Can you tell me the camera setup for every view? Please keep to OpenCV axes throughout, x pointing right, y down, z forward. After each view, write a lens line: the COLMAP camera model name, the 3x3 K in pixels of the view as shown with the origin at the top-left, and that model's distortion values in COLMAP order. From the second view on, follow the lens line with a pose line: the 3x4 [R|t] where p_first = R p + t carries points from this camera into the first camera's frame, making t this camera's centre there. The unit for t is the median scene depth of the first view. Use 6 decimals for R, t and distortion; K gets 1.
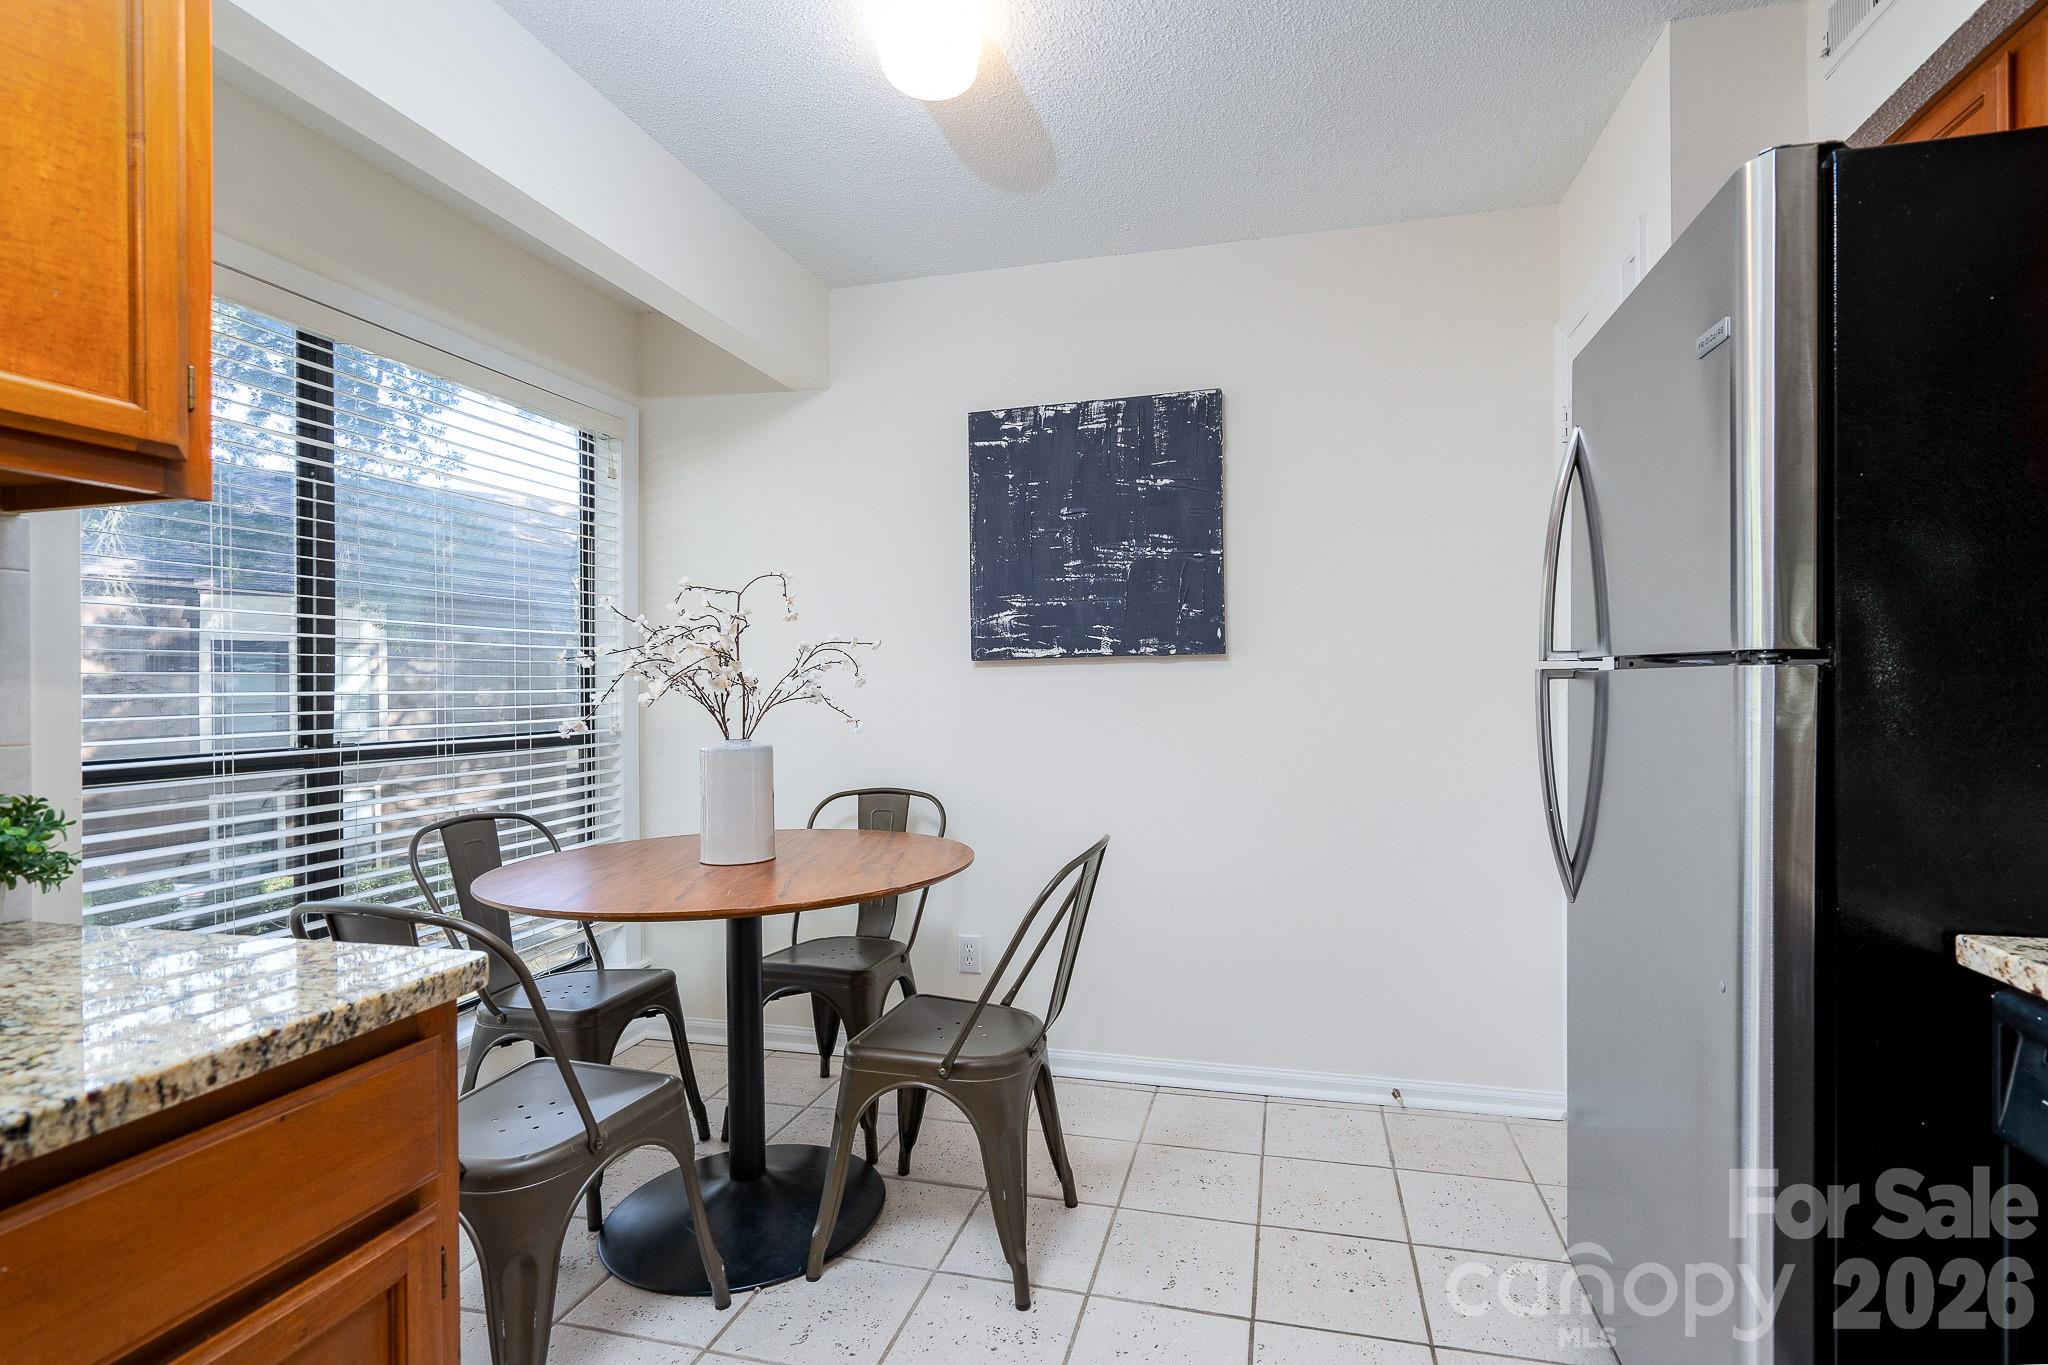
lens RADIAL K [[942.1, 0, 1045.6], [0, 942.1, 685.1], [0, 0, 1]] dist [-0.005254, -0.000867]
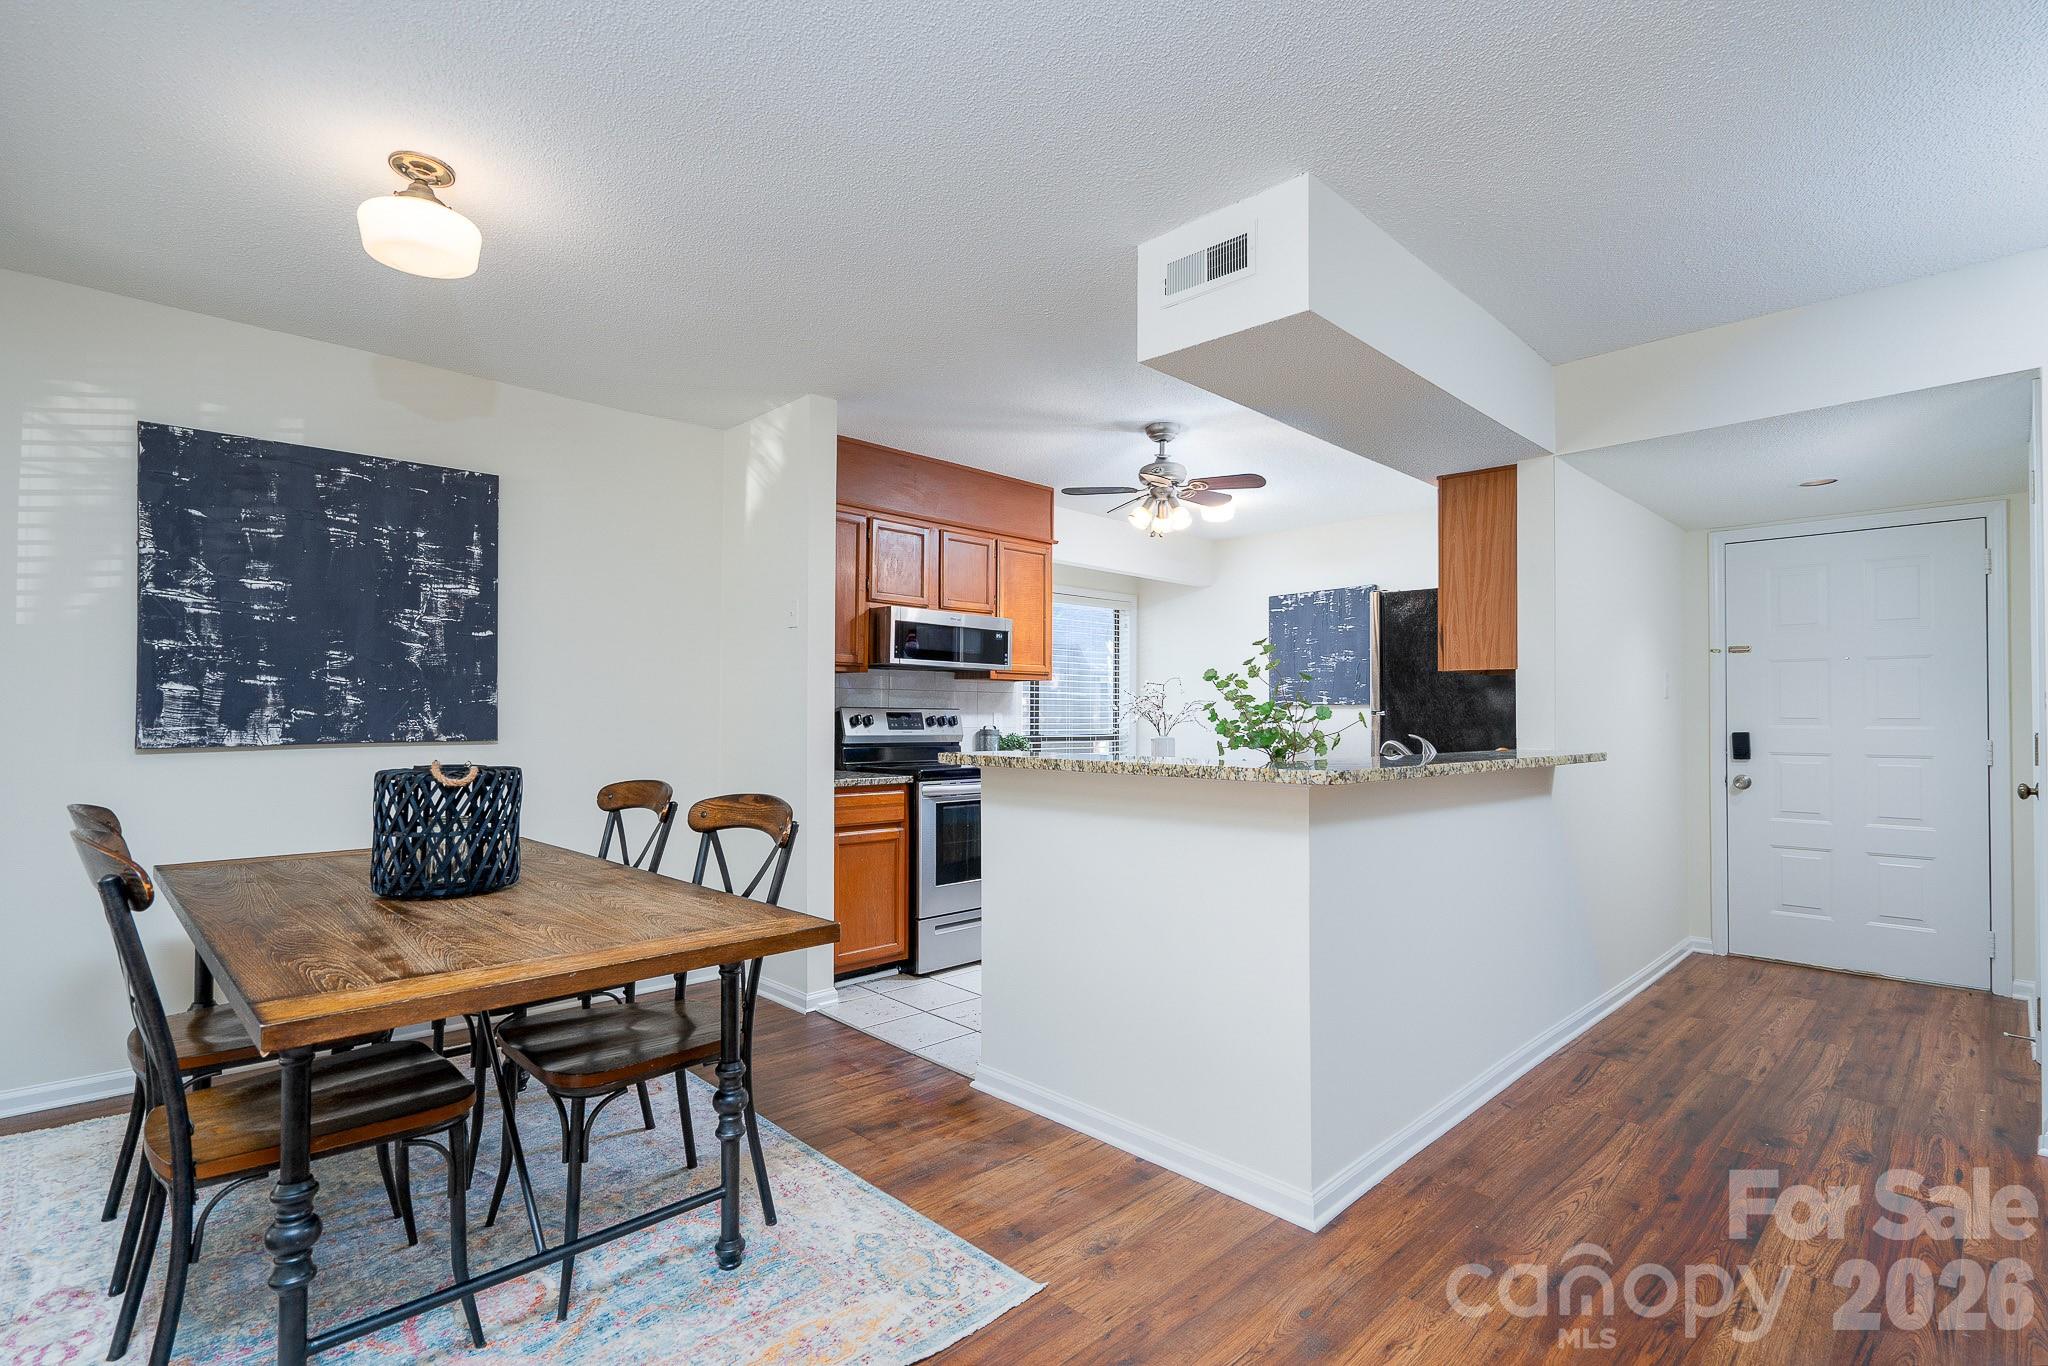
lens RADIAL K [[942.1, 0, 1027.4], [0, 942.1, 690.5], [0, 0, 1]] dist [-0.005254, -0.000867]
pose [[0.853201, -0.004910, -0.521559, 0.626040], [-0.006000, 0.999797, -0.019228, -0.017307], [0.521547, 0.019535, 0.852999, -1.276562]]
